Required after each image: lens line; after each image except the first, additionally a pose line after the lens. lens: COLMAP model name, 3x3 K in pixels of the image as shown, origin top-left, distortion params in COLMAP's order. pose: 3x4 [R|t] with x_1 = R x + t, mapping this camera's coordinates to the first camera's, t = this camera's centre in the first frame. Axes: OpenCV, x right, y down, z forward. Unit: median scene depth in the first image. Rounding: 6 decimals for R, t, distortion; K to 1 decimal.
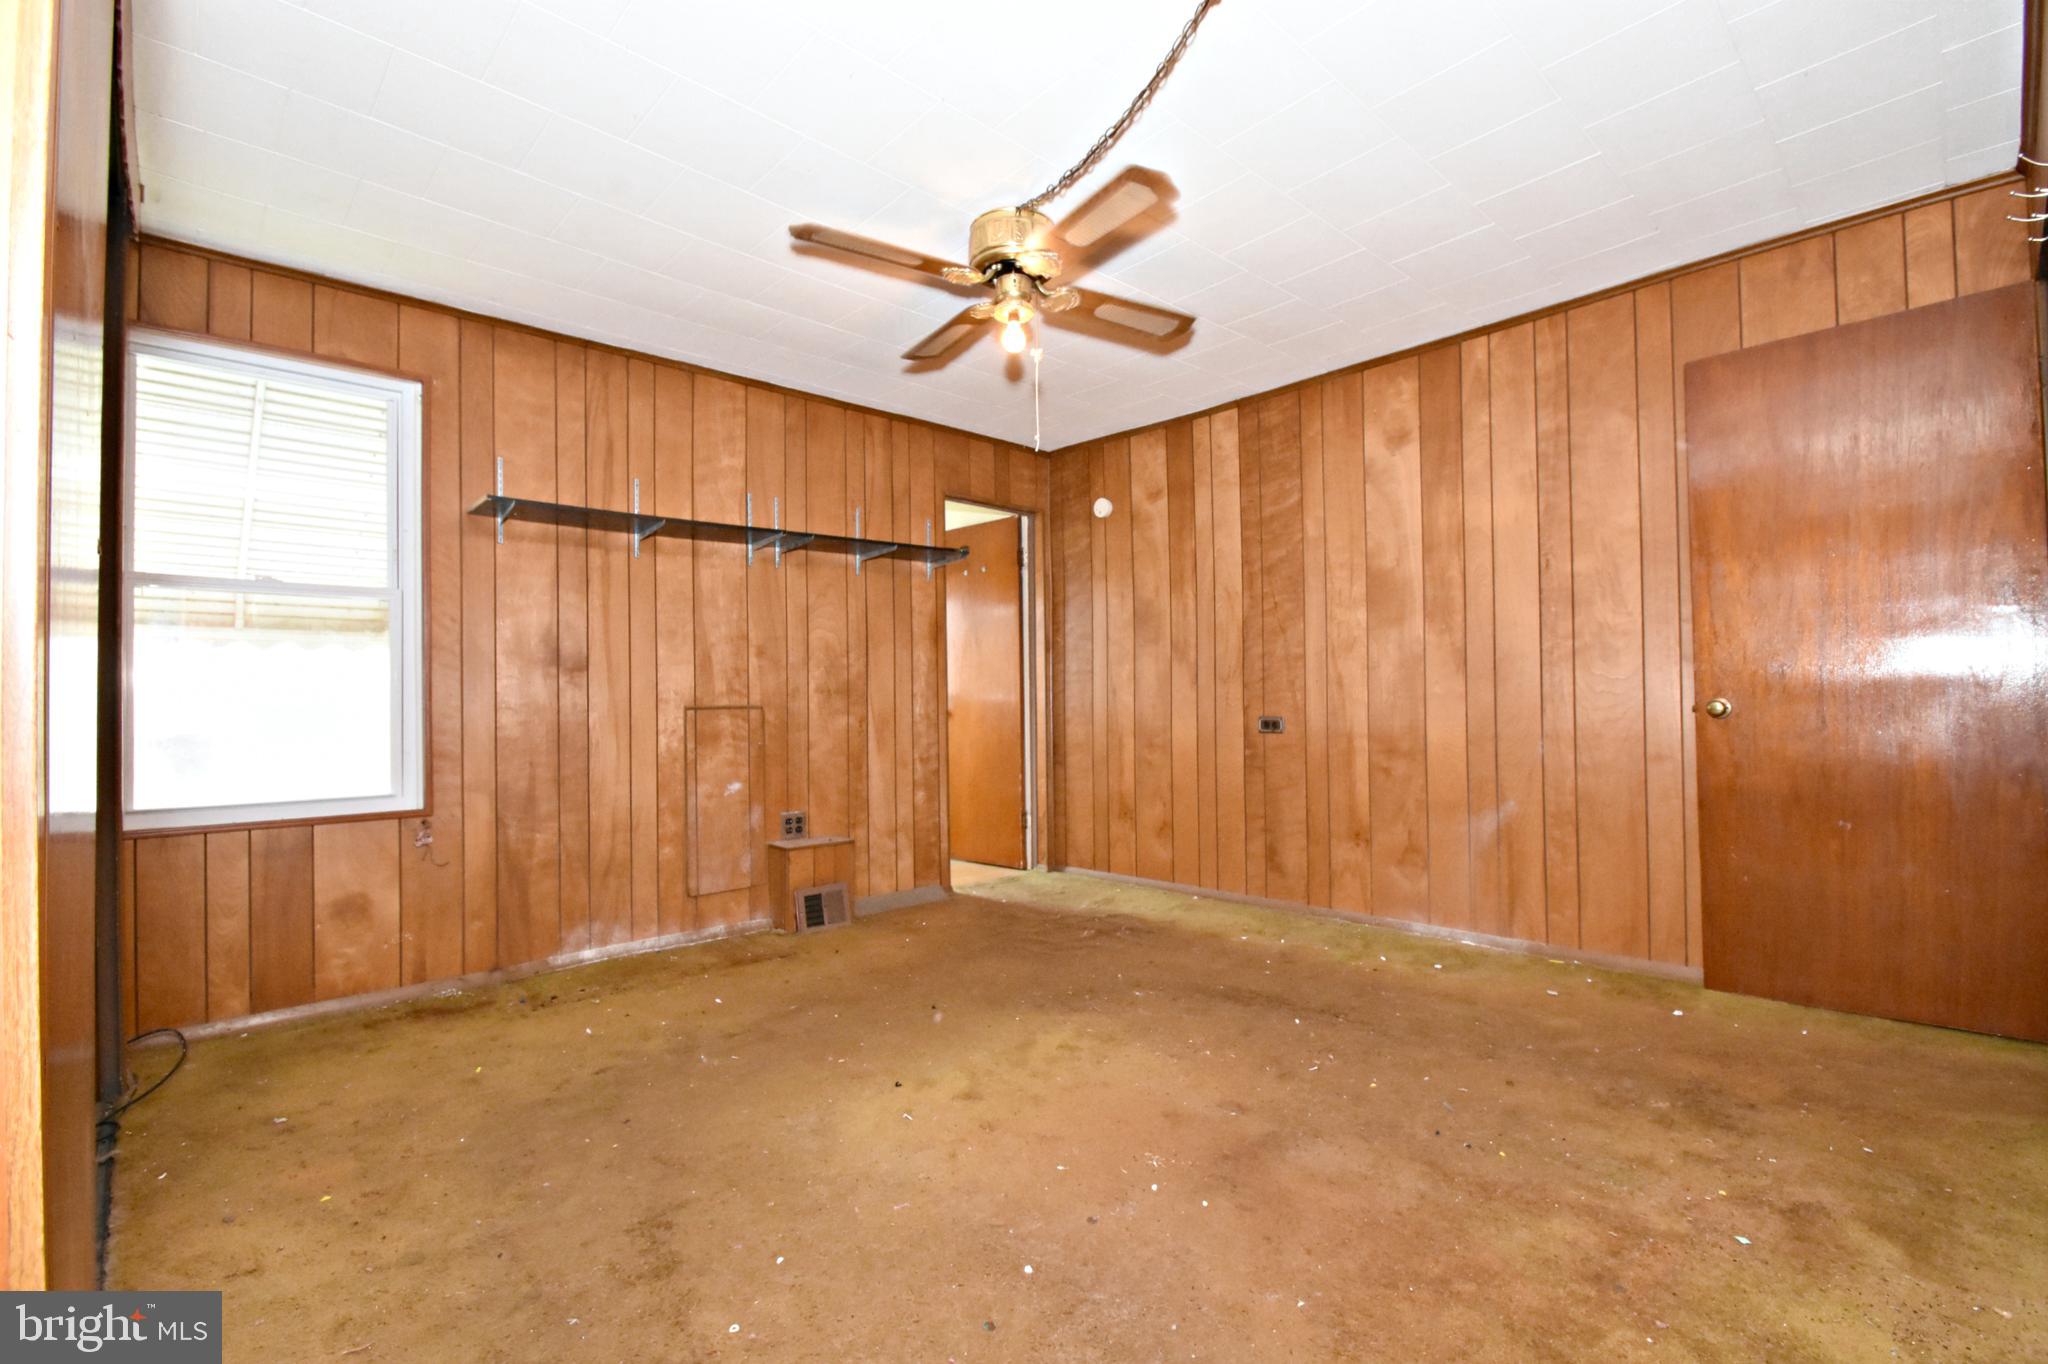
lens RADIAL K [[933.8, 0, 1010.4], [0, 933.8, 691.9], [0, 0, 1]] dist [0.006823, -0.014594]
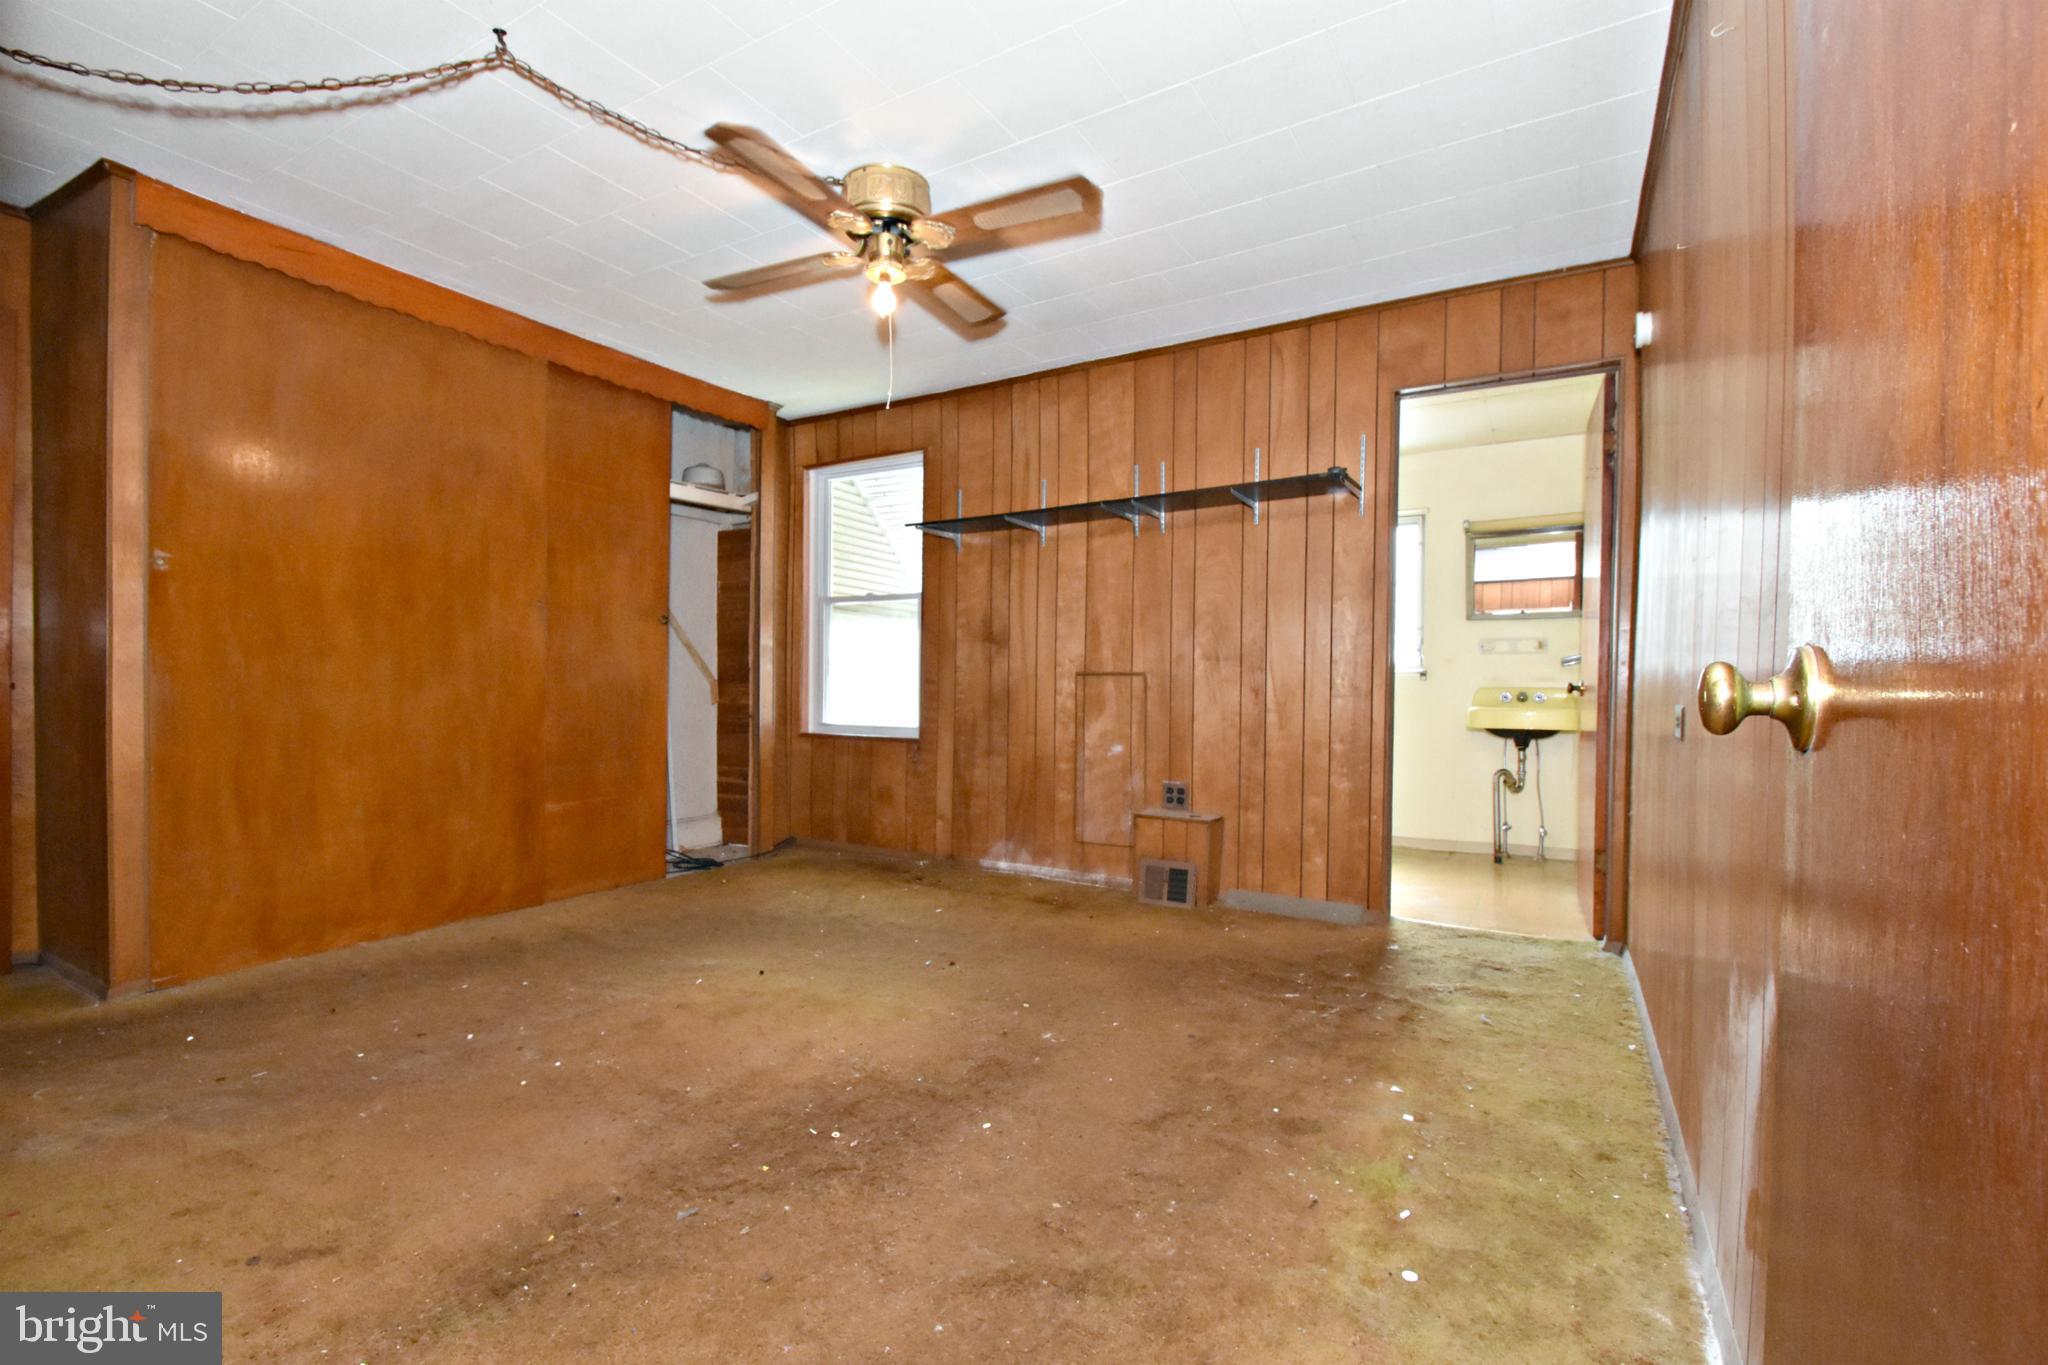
lens RADIAL K [[933.8, 0, 1010.4], [0, 933.8, 692.4], [0, 0, 1]] dist [0.006823, -0.014594]
pose [[0.278543, 0.031679, -0.959901, 0.693038], [0.000704, 0.999449, 0.033188, 0.002068], [0.960424, -0.009920, 0.278367, 0.592012]]
